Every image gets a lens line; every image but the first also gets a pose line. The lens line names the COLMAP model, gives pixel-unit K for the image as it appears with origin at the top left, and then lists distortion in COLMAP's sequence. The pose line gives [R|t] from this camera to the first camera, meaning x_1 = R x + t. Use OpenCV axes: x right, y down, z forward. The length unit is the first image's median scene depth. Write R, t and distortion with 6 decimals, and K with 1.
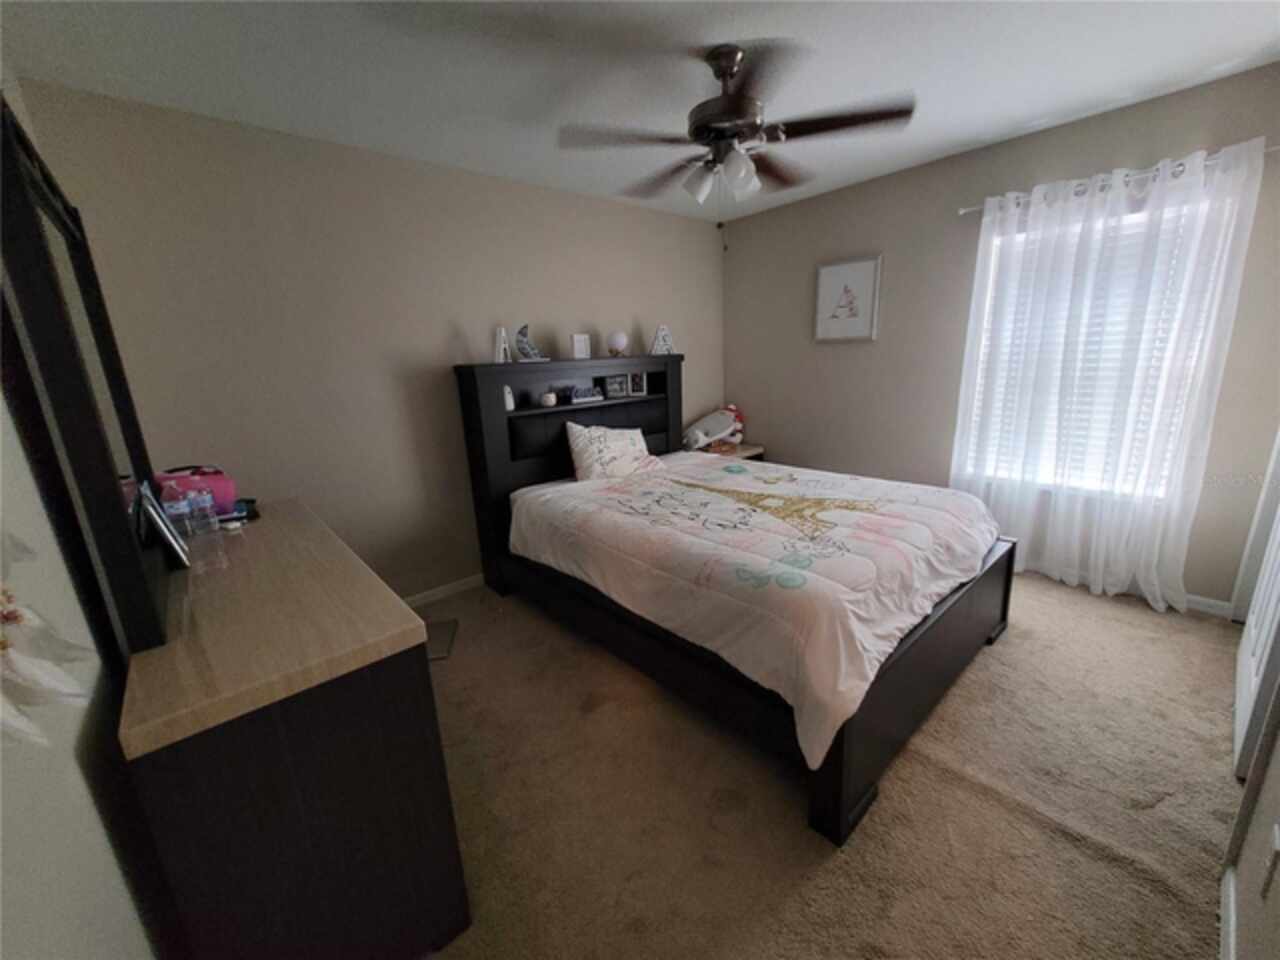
lens RADIAL K [[495.0, 0, 641.8], [0, 495.0, 479.0], [0, 0, 1]] dist [0.003384, -0.000267]
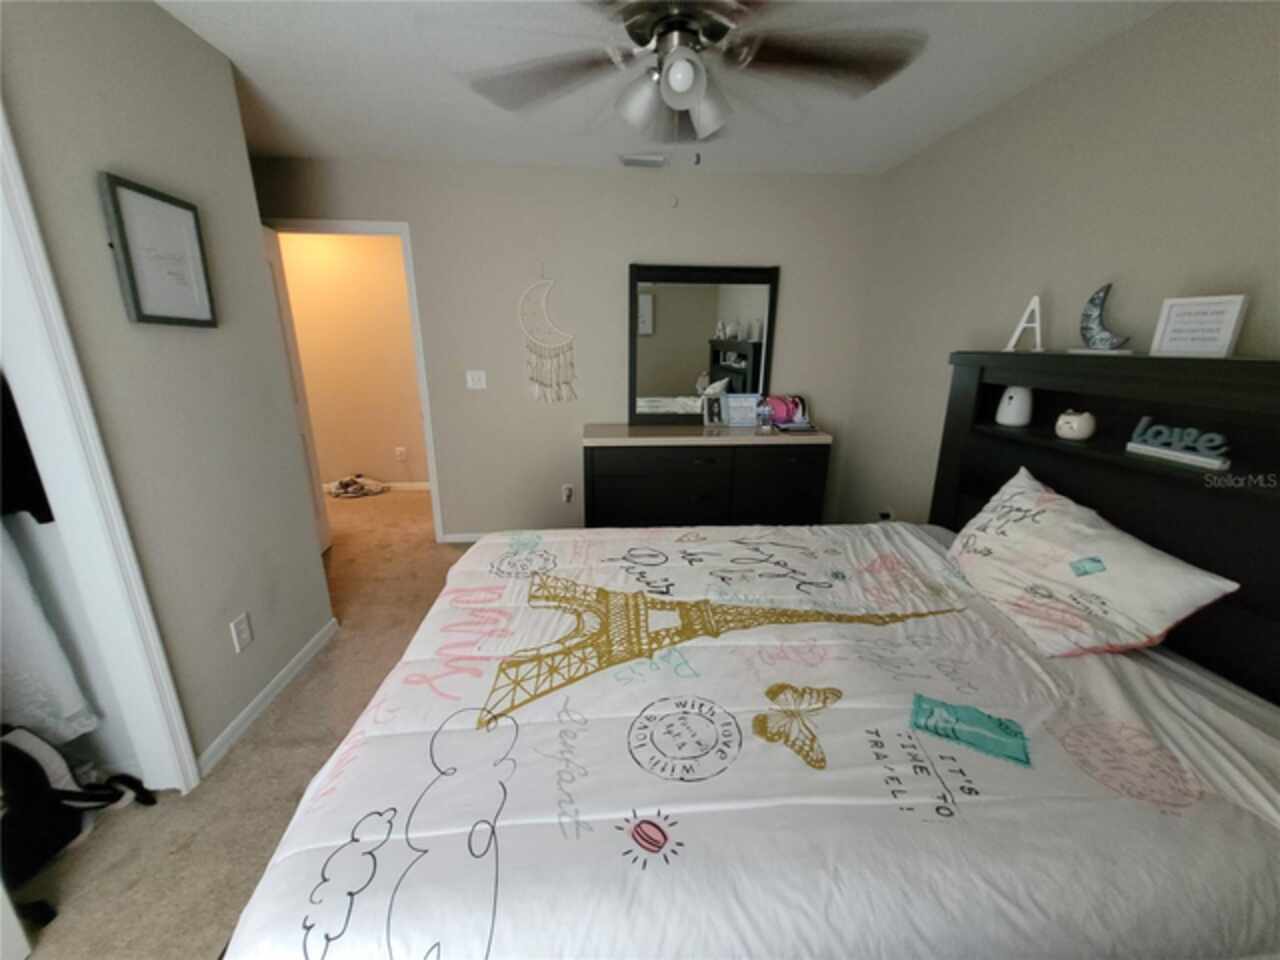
lens RADIAL K [[495.0, 0, 641.8], [0, 495.0, 479.0], [0, 0, 1]] dist [0.003384, -0.000267]
pose [[-0.603577, 0.254266, -0.755674, 0.684090], [-0.171438, 0.884228, 0.434453, -0.349231], [0.778655, 0.391777, -0.490109, 1.221496]]
